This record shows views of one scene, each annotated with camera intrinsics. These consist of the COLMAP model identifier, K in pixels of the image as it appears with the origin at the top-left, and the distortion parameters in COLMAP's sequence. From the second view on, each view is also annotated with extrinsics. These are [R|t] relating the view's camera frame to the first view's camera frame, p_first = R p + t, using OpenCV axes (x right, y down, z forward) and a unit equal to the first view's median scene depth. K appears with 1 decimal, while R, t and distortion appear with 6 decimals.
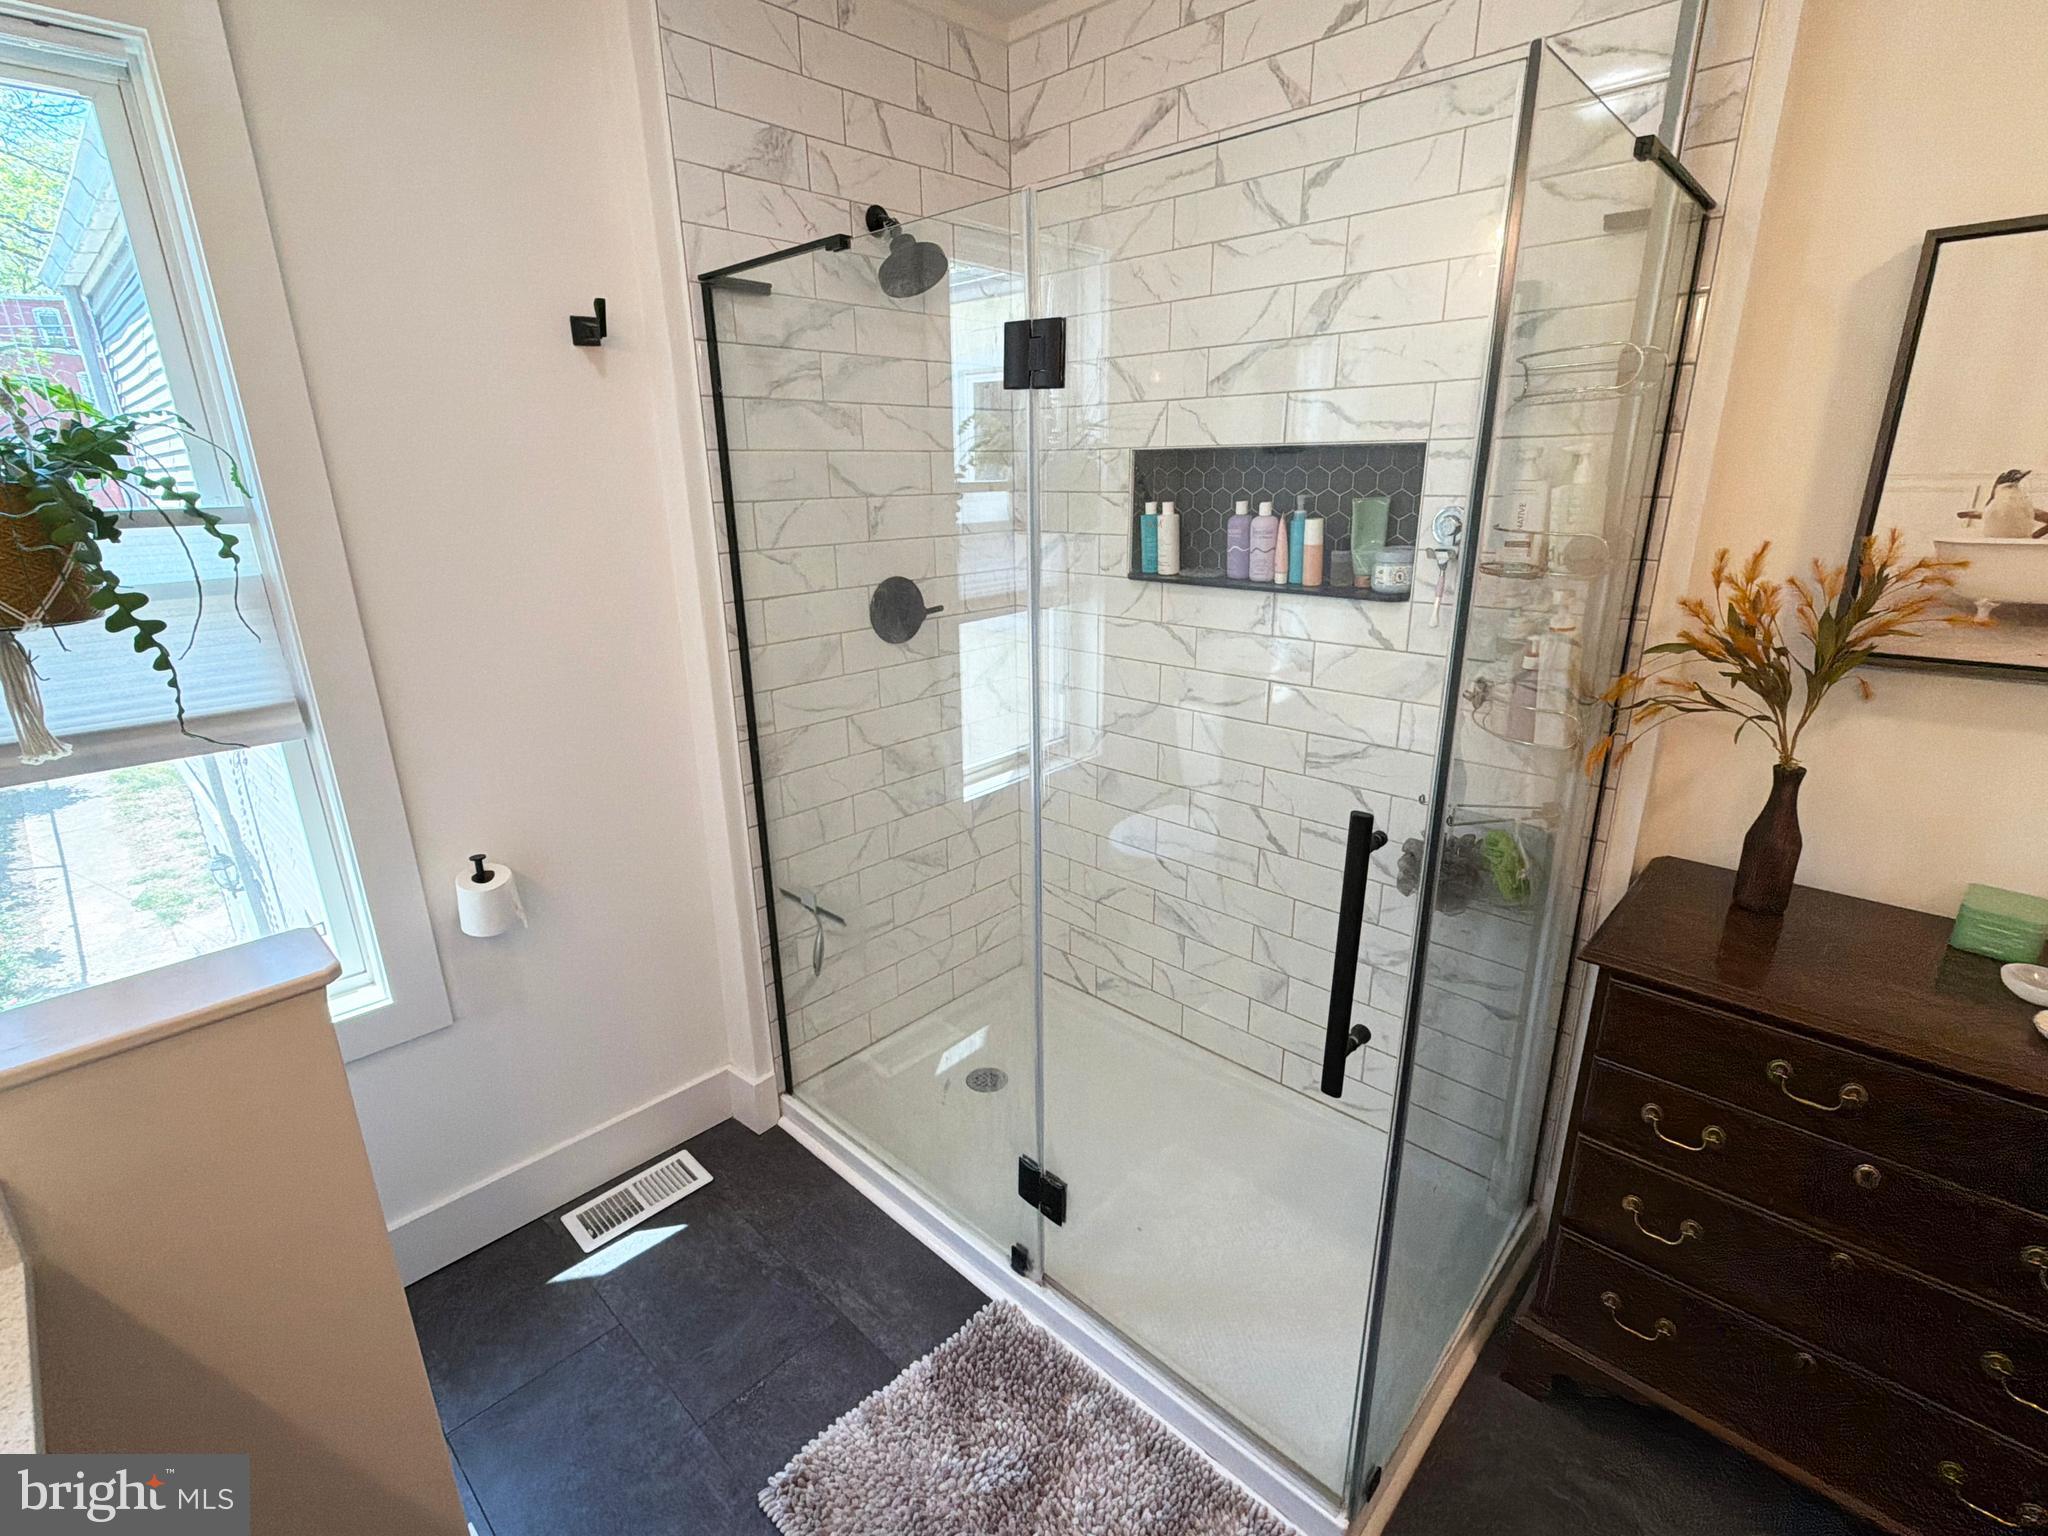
lens RADIAL K [[950.0, 0, 1024.0], [0, 950.0, 768.0], [0, 0, 1]] dist [-0.000752, -0.000085]
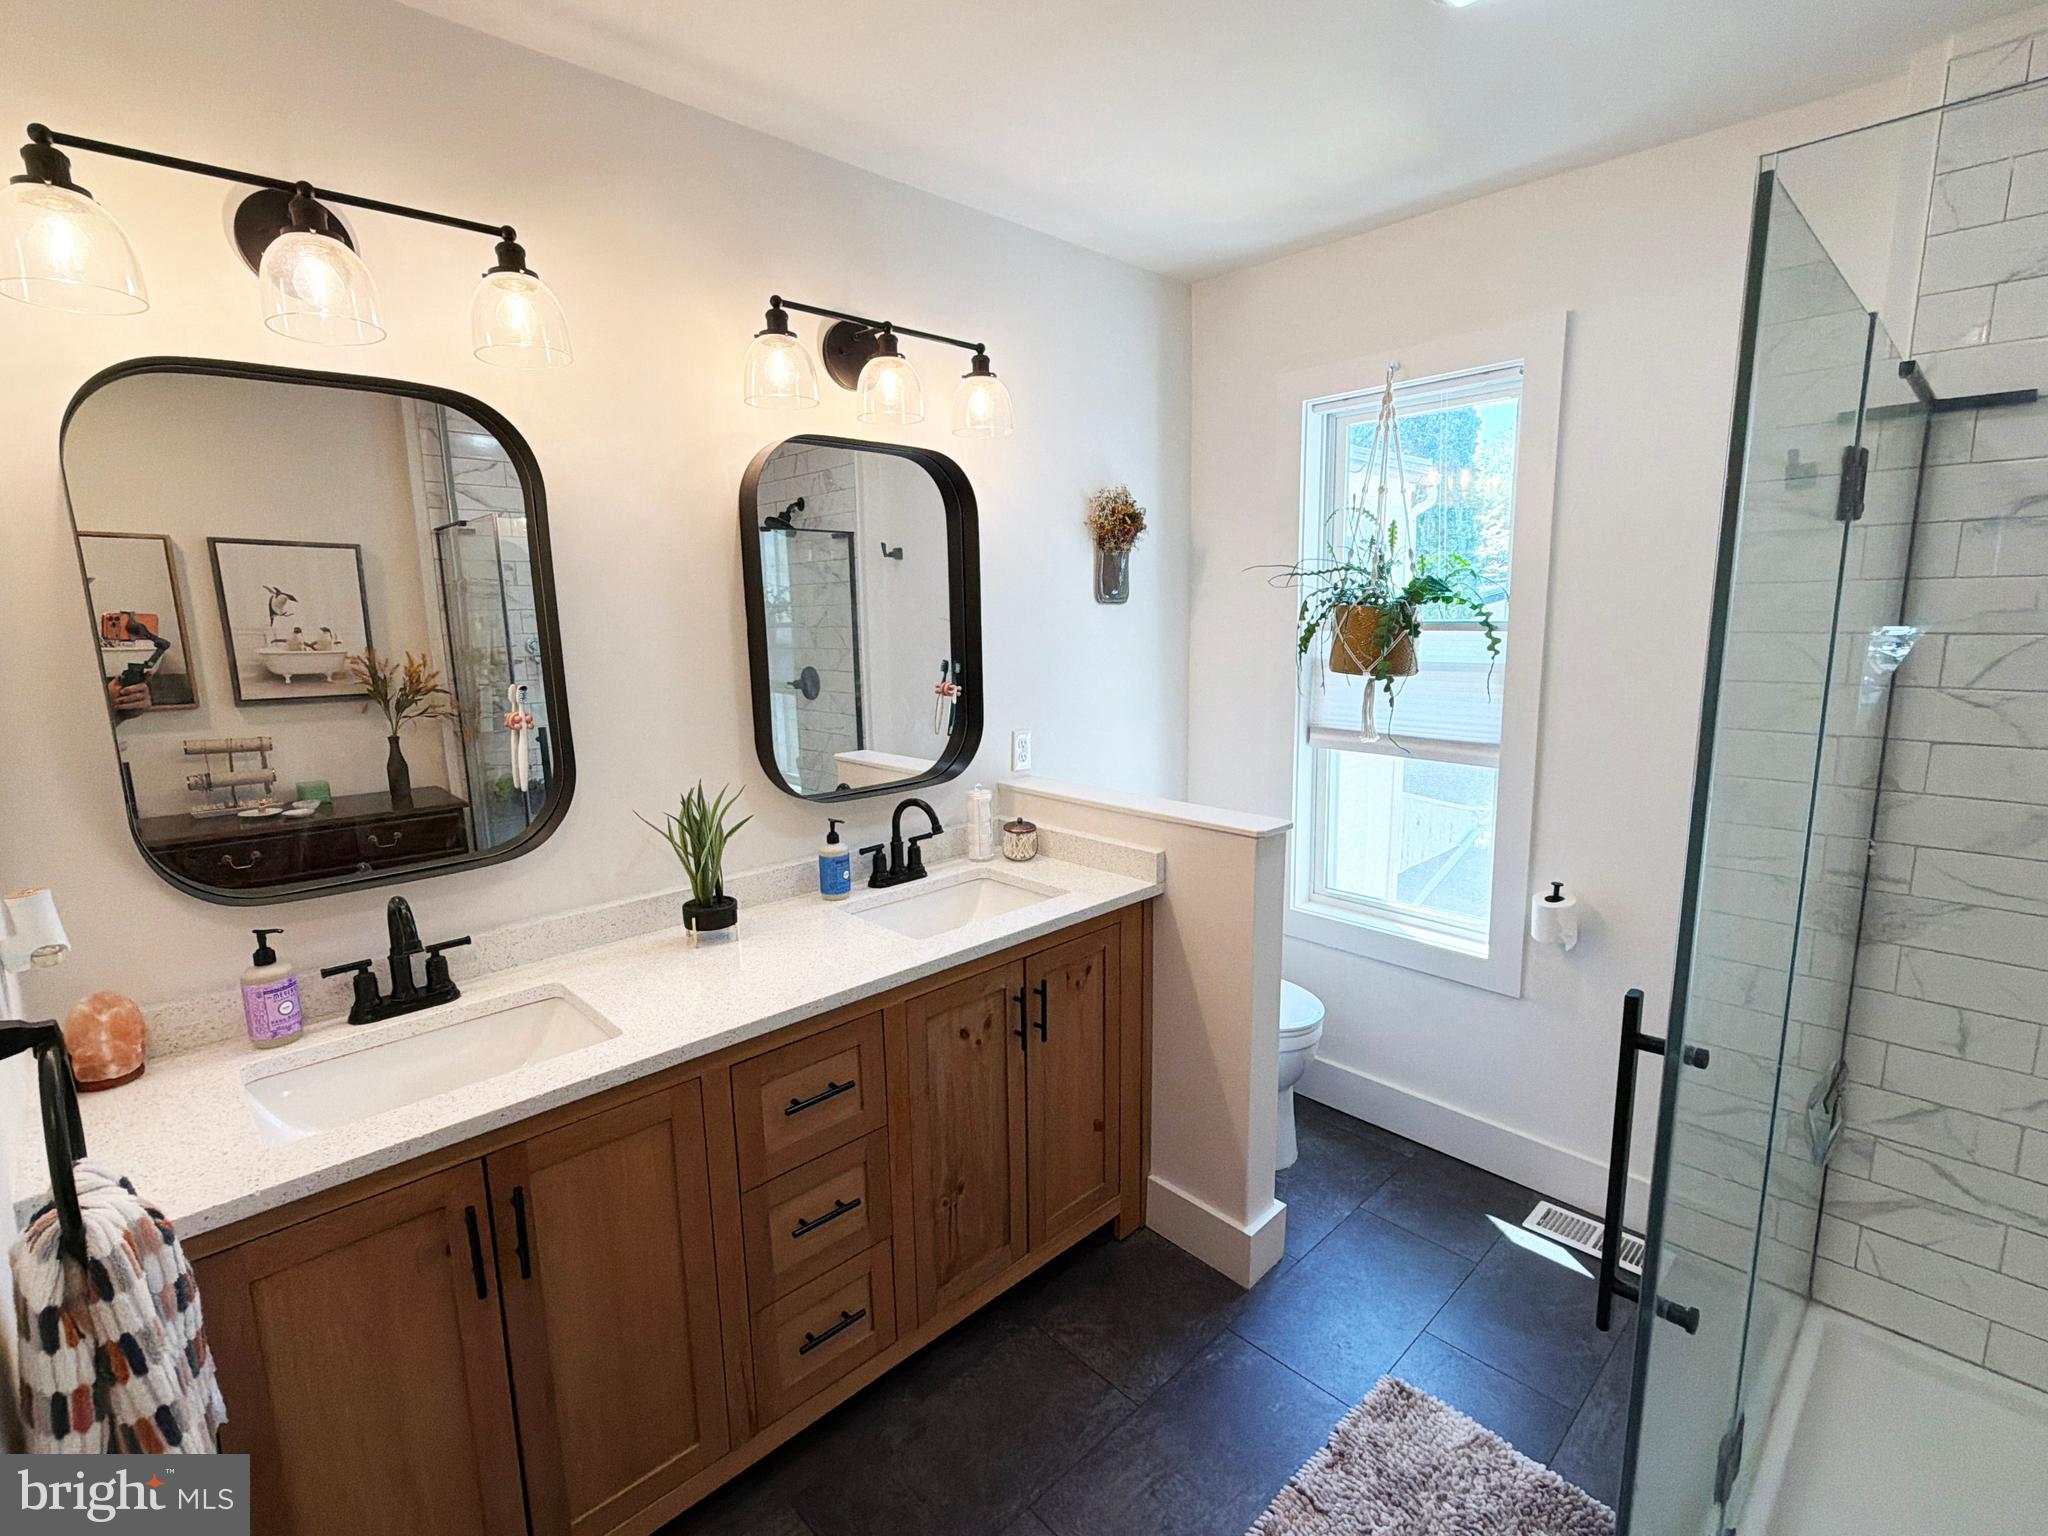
lens RADIAL K [[950.0, 0, 1024.0], [0, 950.0, 768.0], [0, 0, 1]] dist [-0.000752, -0.000085]
pose [[-0.046984, 0.181803, -0.982212, 0.725945], [-0.287695, 0.939169, 0.187598, -0.091460], [0.956569, 0.291392, 0.008178, 0.233013]]
